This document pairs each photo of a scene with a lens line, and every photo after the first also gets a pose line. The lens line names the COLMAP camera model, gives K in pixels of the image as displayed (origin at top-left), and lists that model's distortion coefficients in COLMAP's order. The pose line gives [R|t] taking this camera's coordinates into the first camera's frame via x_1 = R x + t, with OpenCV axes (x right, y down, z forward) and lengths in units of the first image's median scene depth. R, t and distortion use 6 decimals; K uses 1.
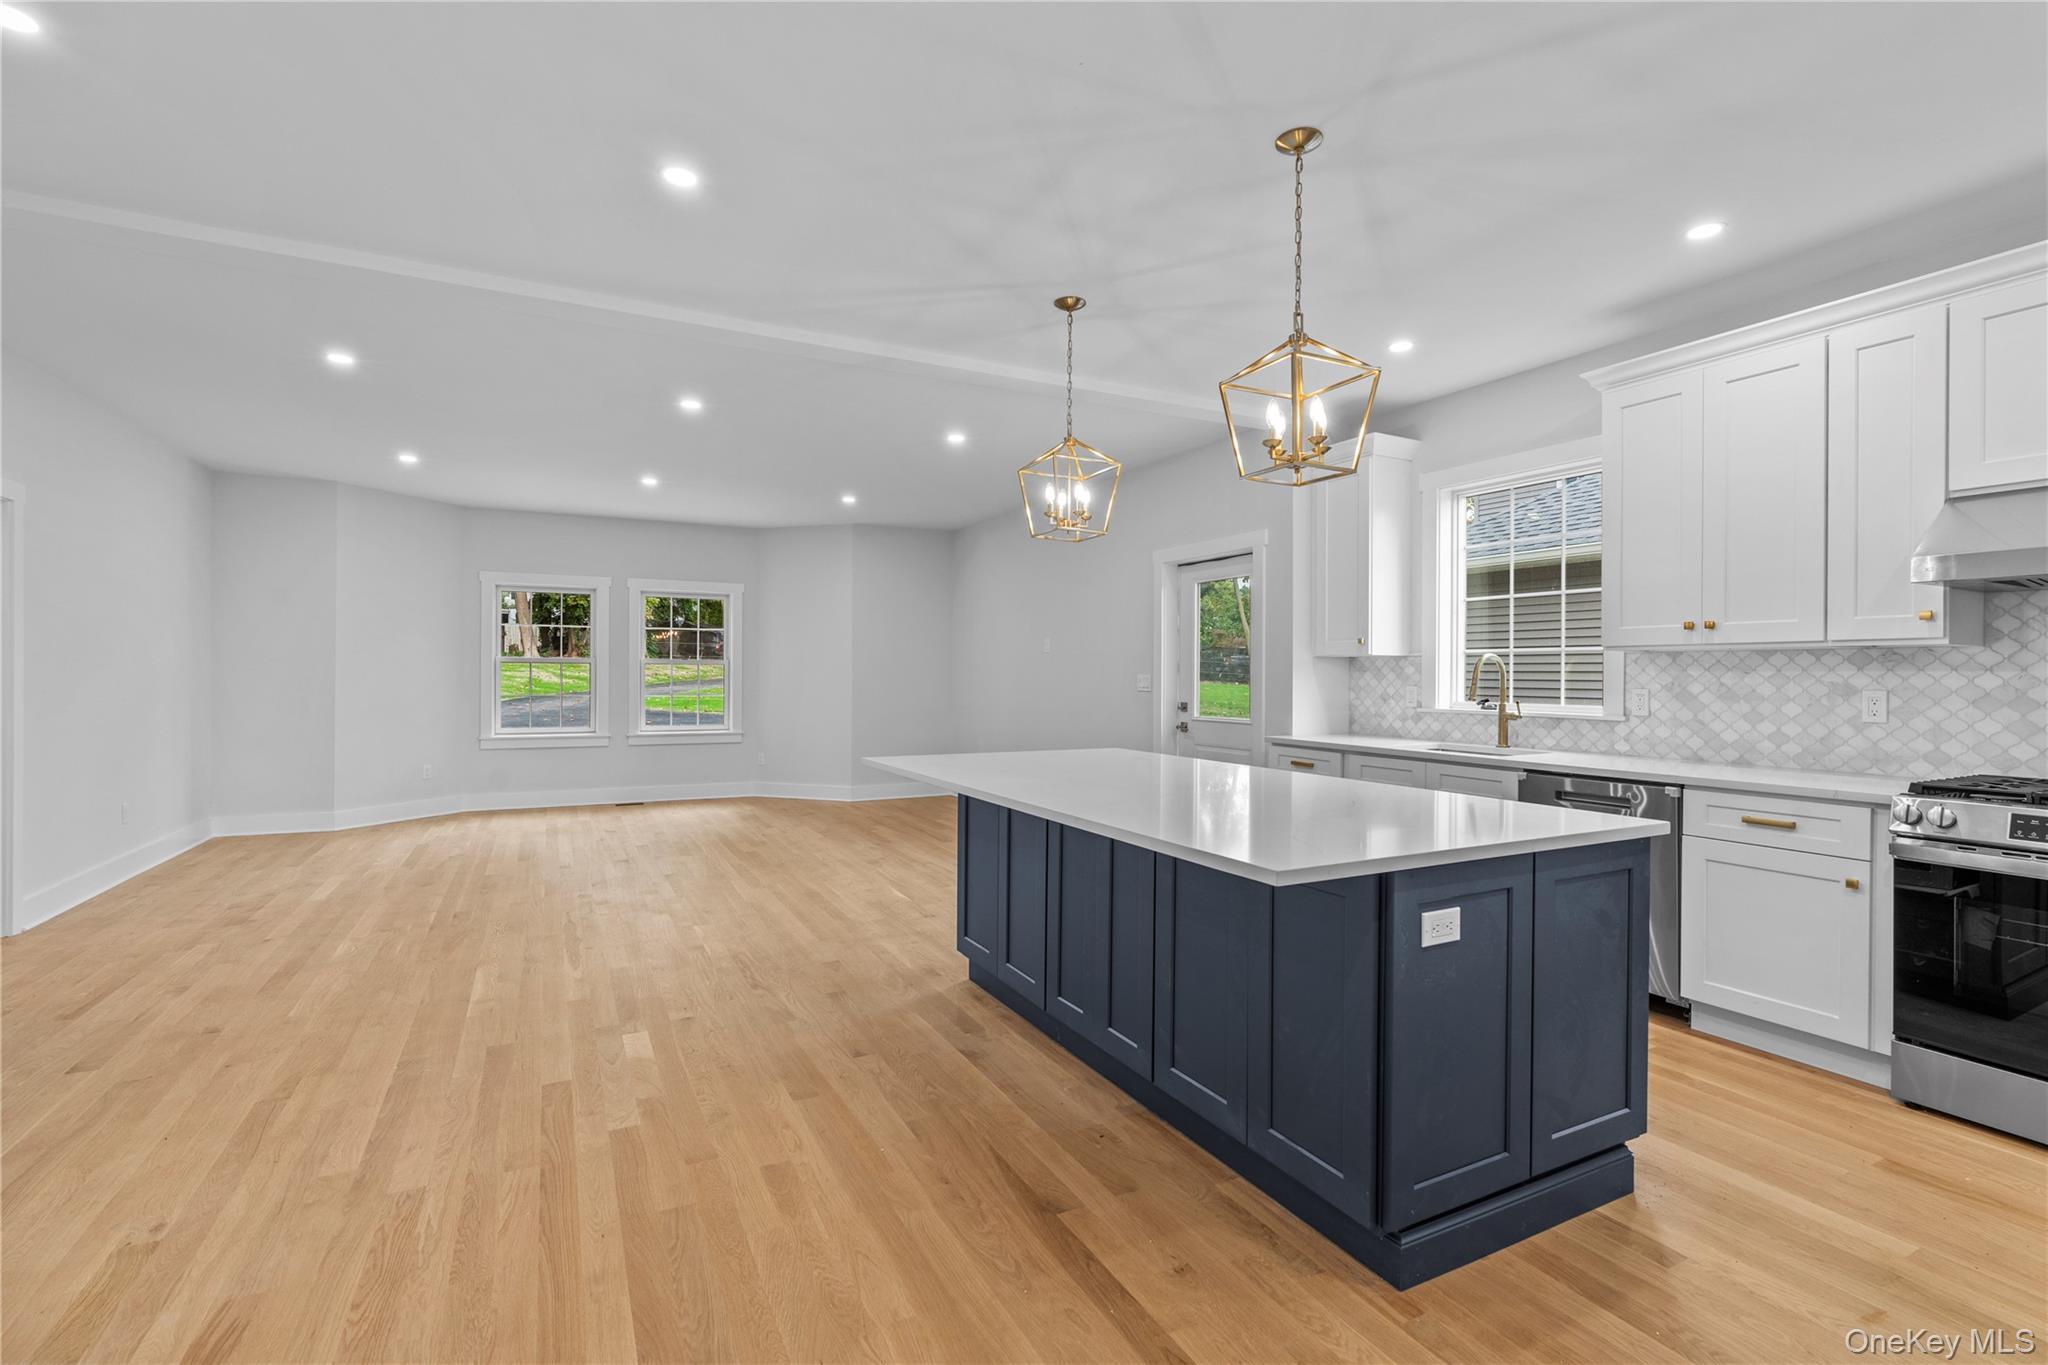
lens RADIAL K [[923.4, 0, 1014.4], [0, 923.4, 682.7], [0, 0, 1]] dist [-0.011674, 0.003303]
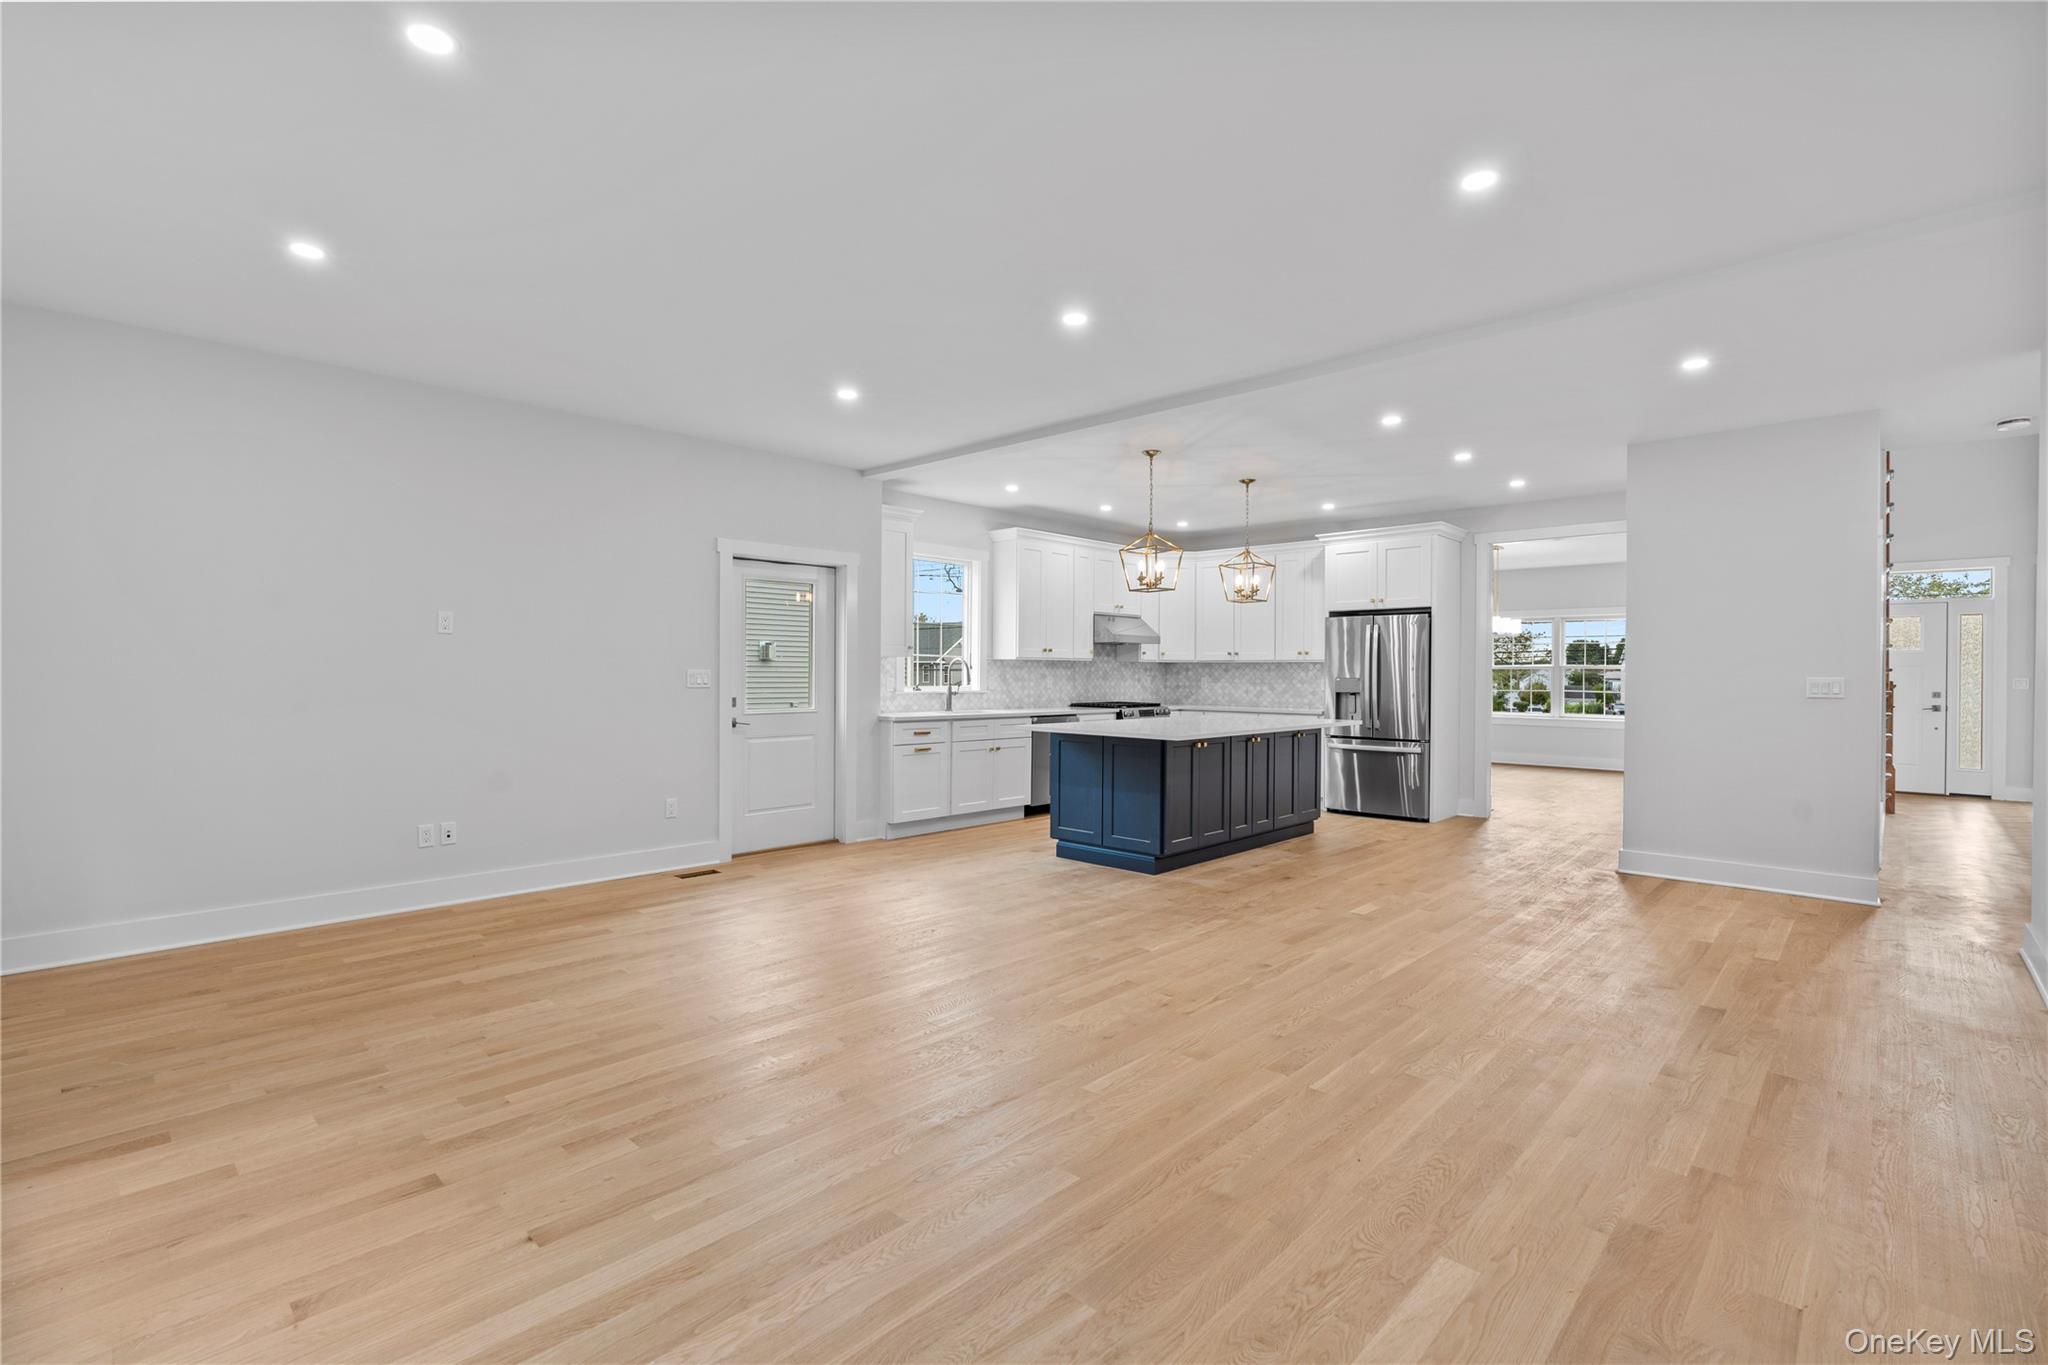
lens RADIAL K [[923.4, 0, 1024.9], [0, 923.4, 672.7], [0, 0, 1]] dist [-0.011674, 0.003303]
pose [[-0.335862, -0.009703, 0.941861, -1.479069], [-0.000664, 0.999949, 0.010064, -0.026455], [-0.941911, 0.002755, -0.335851, 1.807986]]
